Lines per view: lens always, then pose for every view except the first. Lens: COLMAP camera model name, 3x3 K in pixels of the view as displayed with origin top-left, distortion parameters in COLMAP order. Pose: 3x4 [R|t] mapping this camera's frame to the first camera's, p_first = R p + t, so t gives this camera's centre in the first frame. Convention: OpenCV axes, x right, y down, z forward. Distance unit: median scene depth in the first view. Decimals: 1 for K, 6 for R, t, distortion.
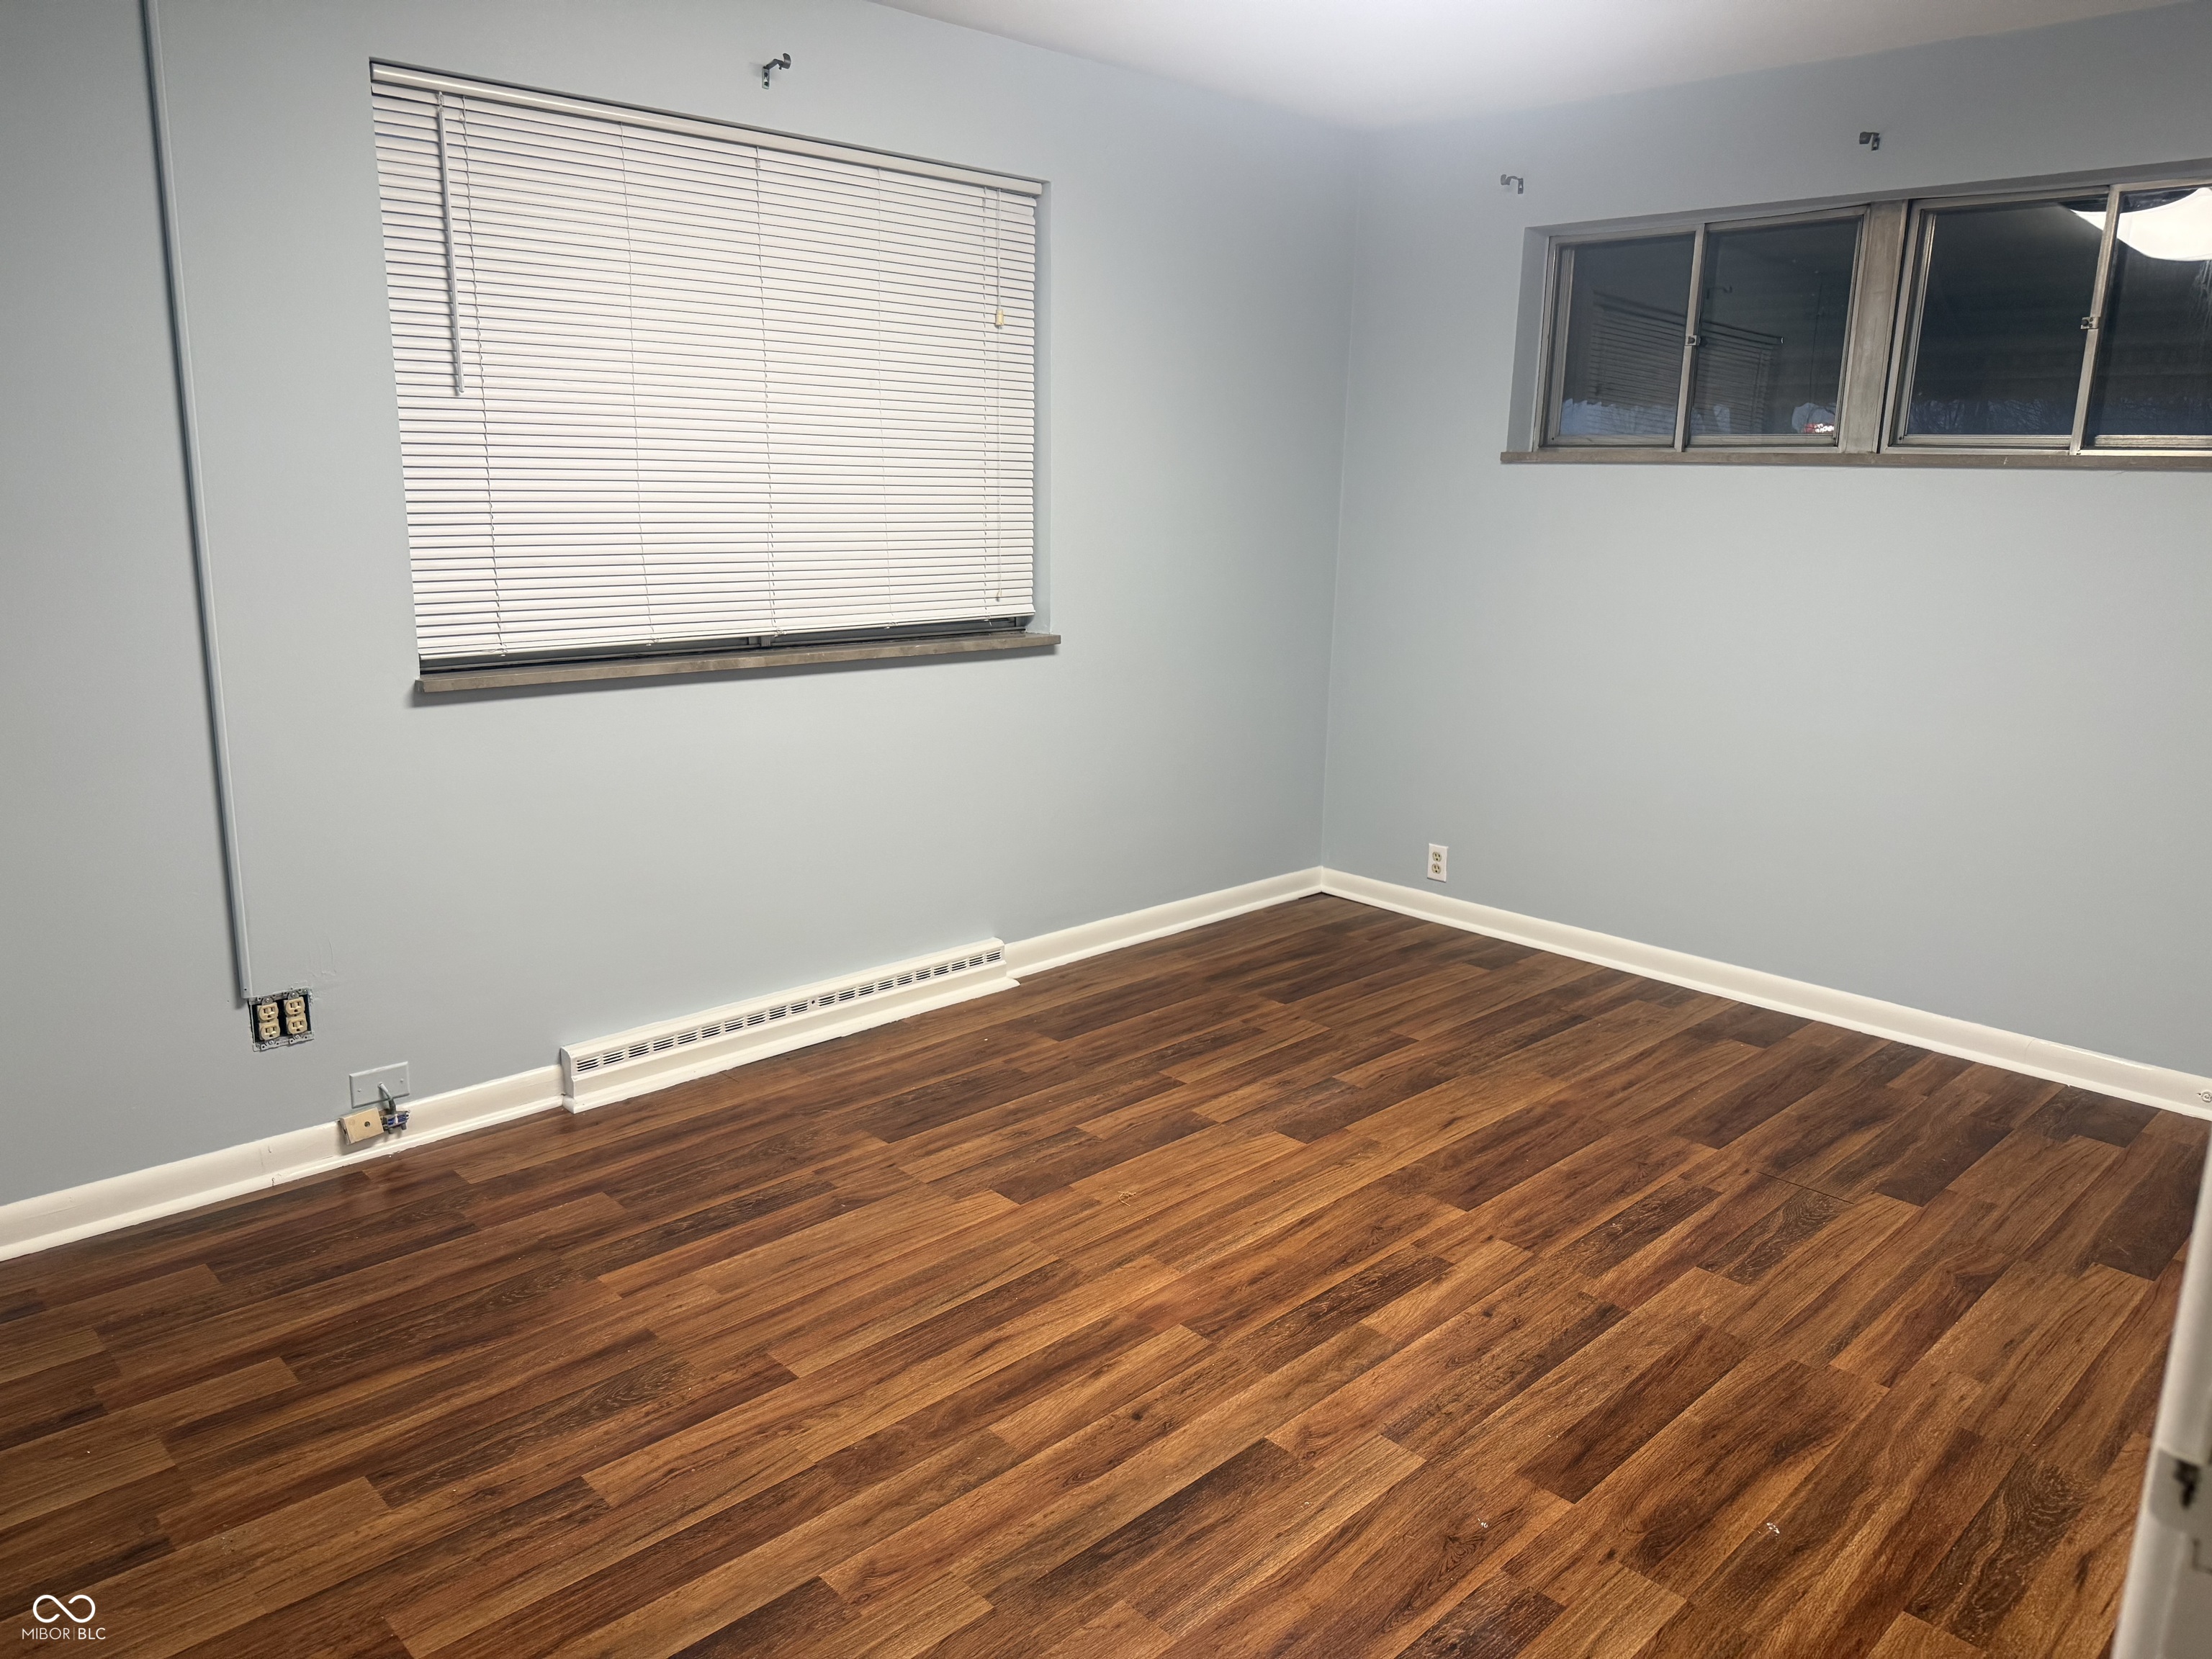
lens RADIAL K [[1551.8, 0, 1105.9], [0, 1551.8, 817.1], [0, 0, 1]] dist [0.064983, -0.091806]
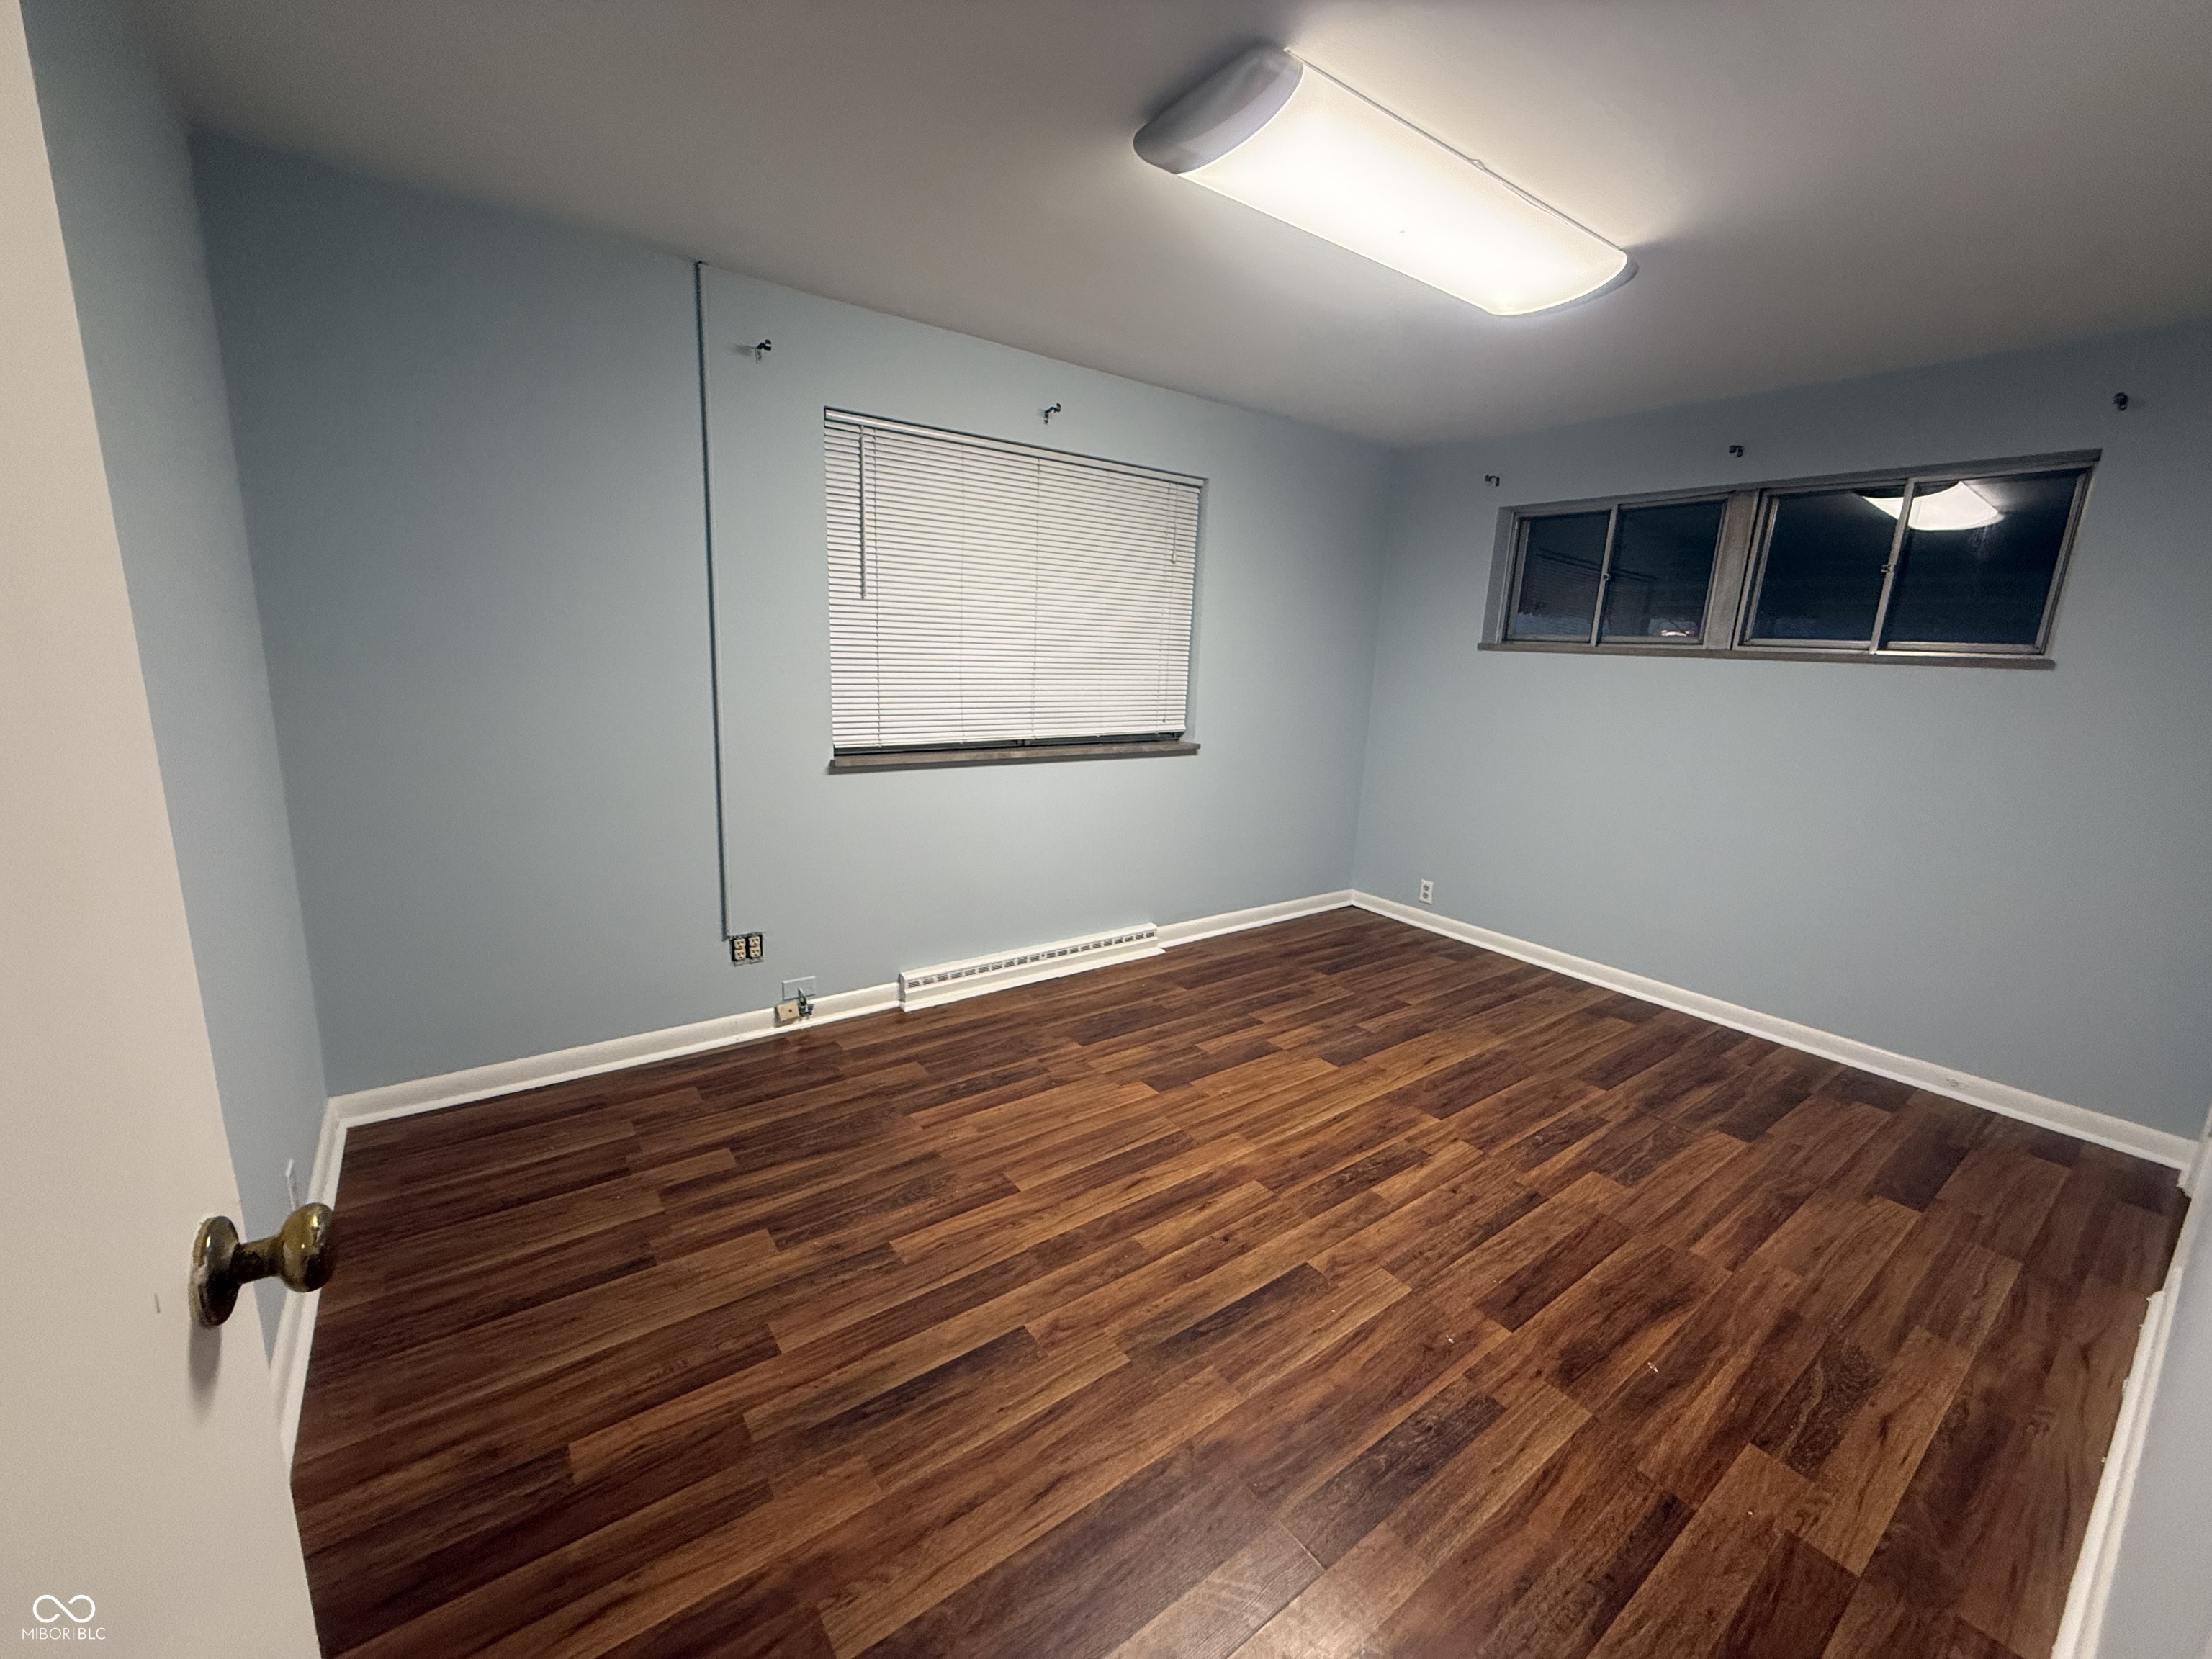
lens RADIAL K [[882.8, 0, 1105.1], [0, 882.8, 830.2], [0, 0, 1]] dist [0.000684, -0.000121]
pose [[0.990325, 0.050242, -0.129355, -0.005579], [-0.051944, 0.998602, -0.009813, -0.016727], [0.128681, 0.016437, 0.991550, 0.071552]]
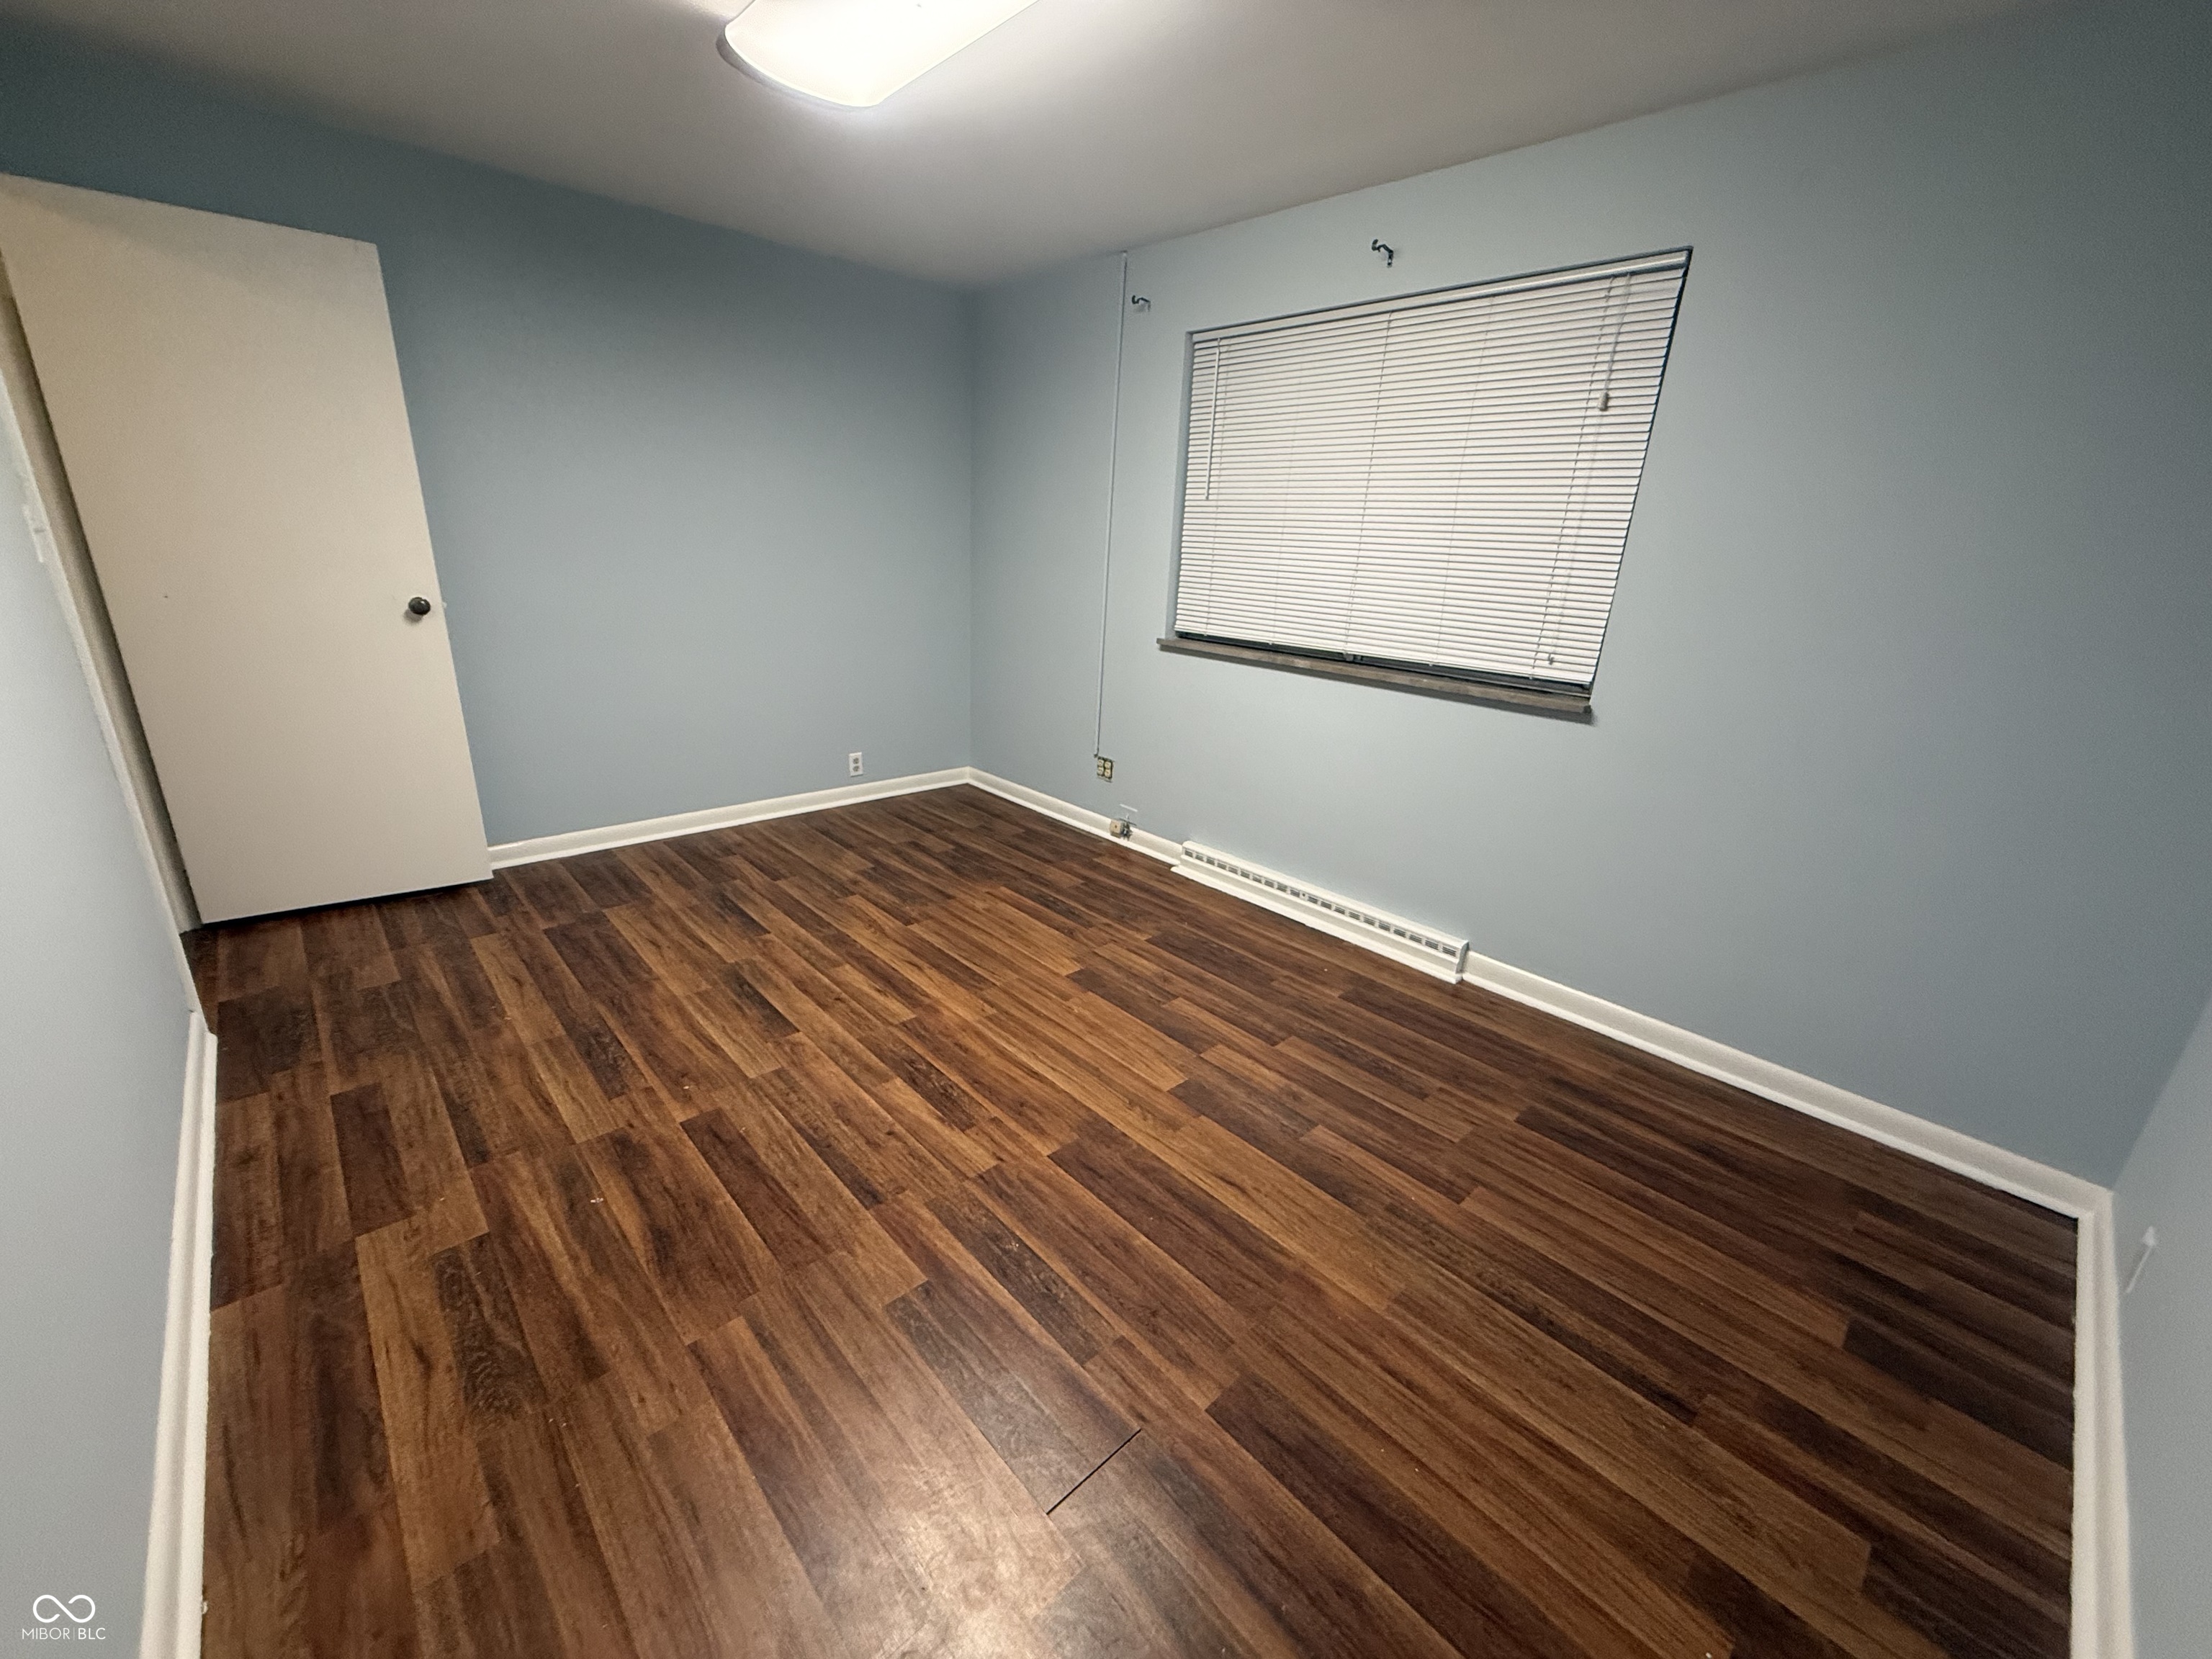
lens RADIAL K [[882.8, 0, 1105.1], [0, 882.8, 830.2], [0, 0, 1]] dist [0.000684, -0.000121]
pose [[-0.022575, 0.299153, -0.953938, 0.881846], [-0.263482, 0.918667, 0.294327, -0.203253], [0.964400, 0.257990, 0.058082, 1.044268]]
